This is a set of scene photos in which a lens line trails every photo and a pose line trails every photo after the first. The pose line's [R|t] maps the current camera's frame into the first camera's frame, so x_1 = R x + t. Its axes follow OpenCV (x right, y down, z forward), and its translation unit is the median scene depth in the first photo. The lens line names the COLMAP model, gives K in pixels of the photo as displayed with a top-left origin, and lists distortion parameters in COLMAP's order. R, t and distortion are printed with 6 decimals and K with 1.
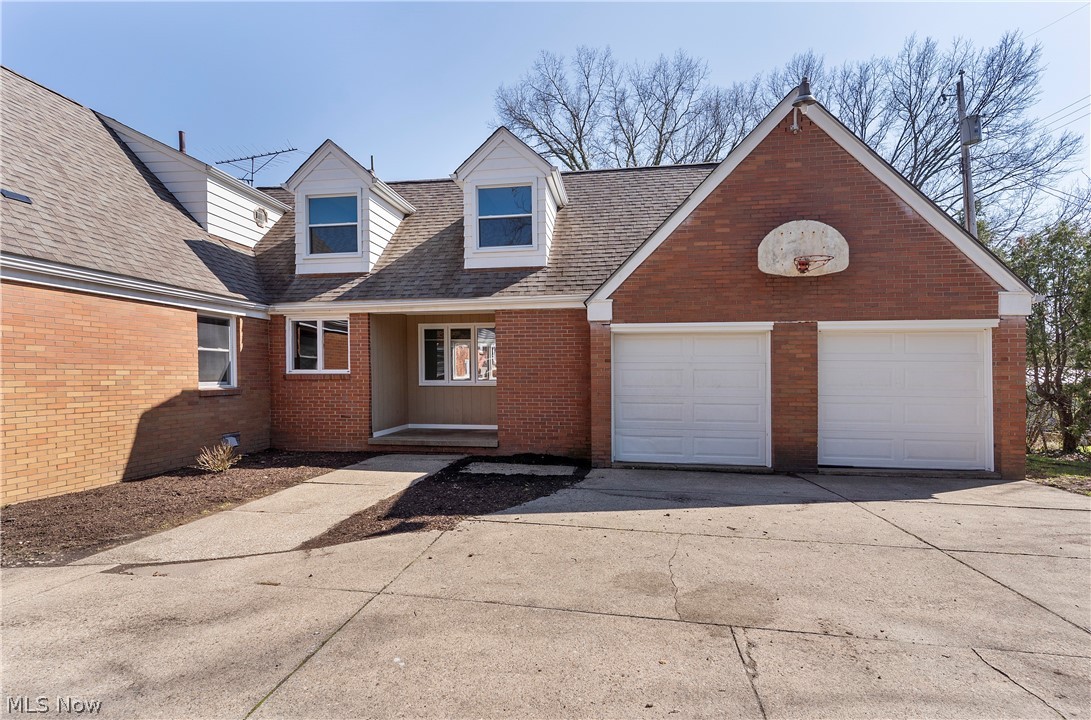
lens RADIAL K [[523.5, 0, 537.4], [0, 523.5, 383.7], [0, 0, 1]] dist [0.000515, 0.000756]
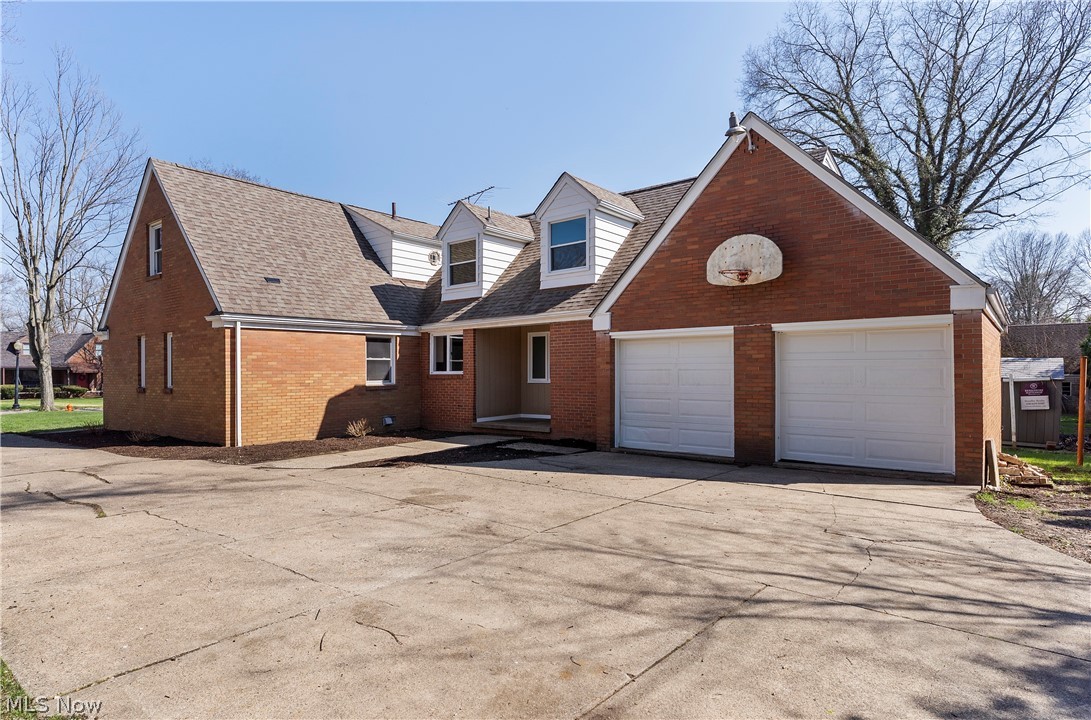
lens RADIAL K [[588.8, 0, 545.9], [0, 588.8, 365.5], [0, 0, 1]] dist [-0.007934, -0.001463]
pose [[0.871337, -0.013203, -0.490507, 0.696397], [0.001655, 0.999711, -0.023970, -0.005404], [0.490681, 0.020074, 0.871108, -0.264481]]
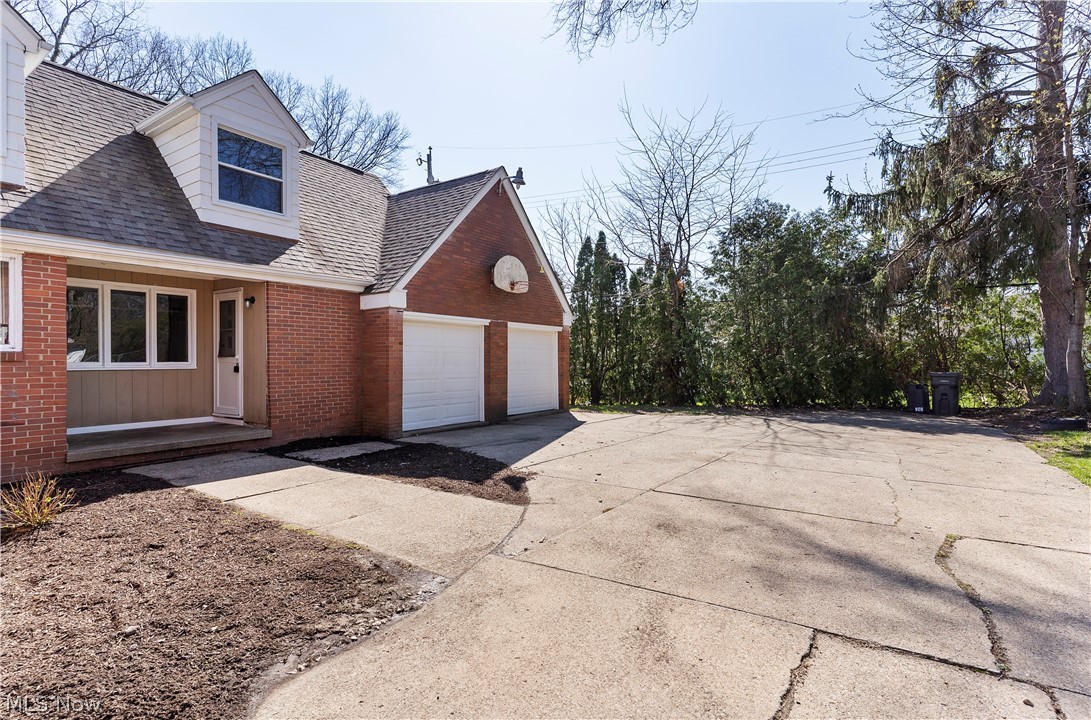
lens RADIAL K [[523.5, 0, 535.9], [0, 523.5, 360.4], [0, 0, 1]] dist [0.000515, 0.000756]
pose [[0.432813, -0.002594, 0.901480, -0.787865], [0.012858, 0.999912, -0.003296, 0.000659], [-0.901392, 0.013017, 0.432808, 0.253617]]
